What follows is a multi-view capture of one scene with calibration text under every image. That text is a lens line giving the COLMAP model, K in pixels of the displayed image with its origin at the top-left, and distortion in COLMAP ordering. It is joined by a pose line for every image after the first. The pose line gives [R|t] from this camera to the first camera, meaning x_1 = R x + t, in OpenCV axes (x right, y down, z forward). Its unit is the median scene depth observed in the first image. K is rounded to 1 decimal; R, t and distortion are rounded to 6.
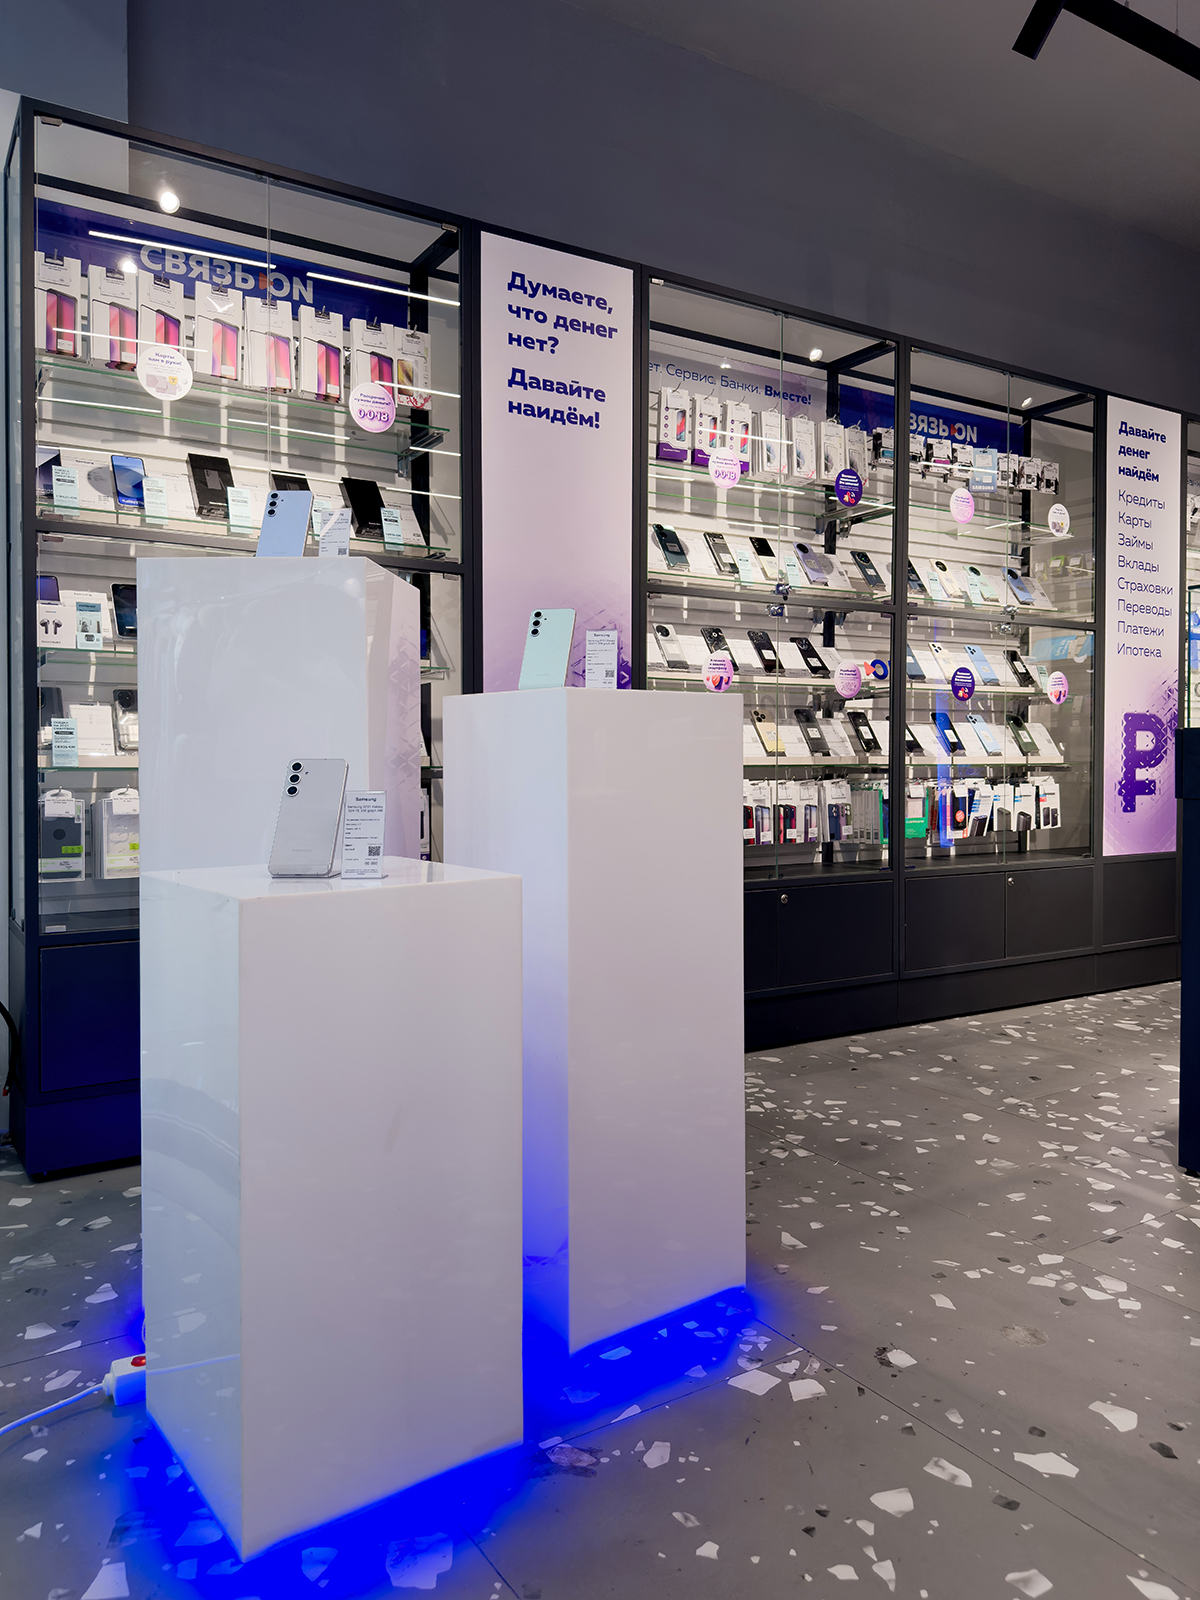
lens RADIAL K [[1356.8, 0, 610.5], [0, 1356.8, 786.5], [0, 0, 1]] dist [-0.021440, -0.038403]
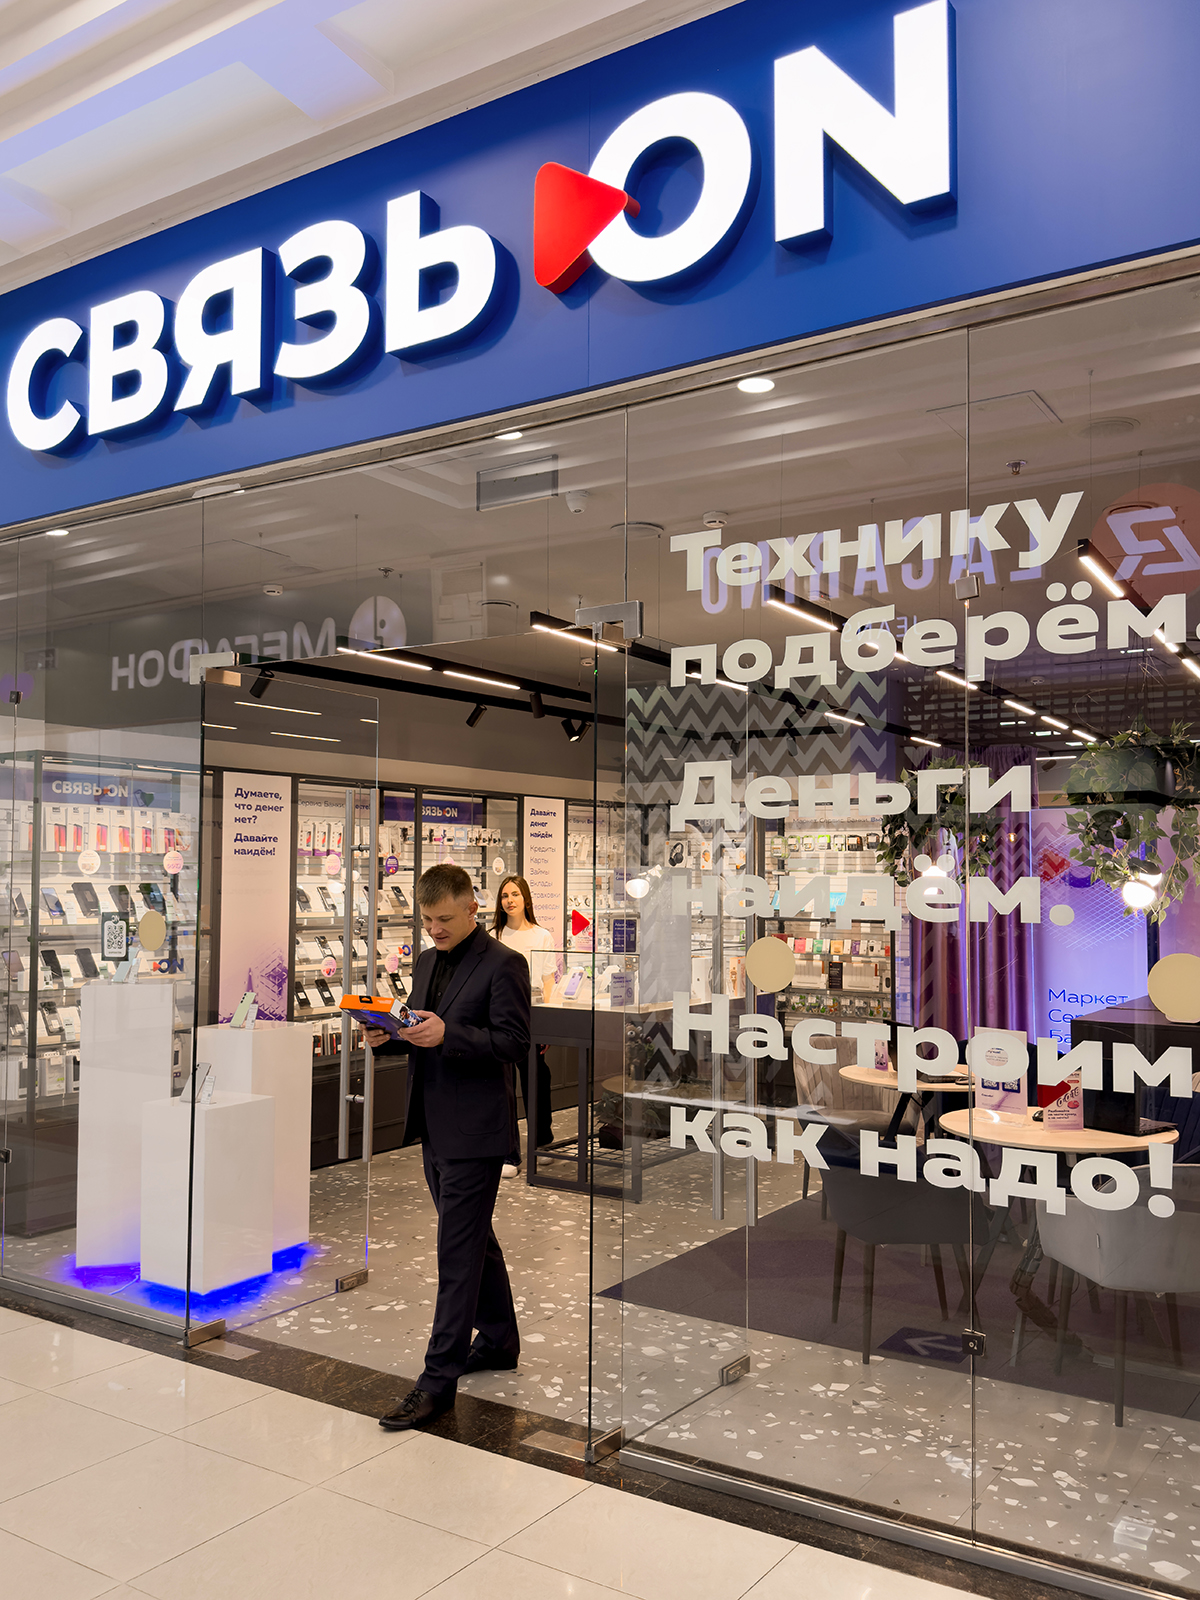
lens RADIAL K [[1391.6, 0, 610.1], [0, 1391.6, 806.1], [0, 0, 1]] dist [0.086138, 0.000469]
pose [[0.938242, 0.015007, 0.345654, -0.229912], [0.010900, 0.997281, -0.072882, -0.151089], [-0.345808, 0.072149, 0.935527, -1.023341]]
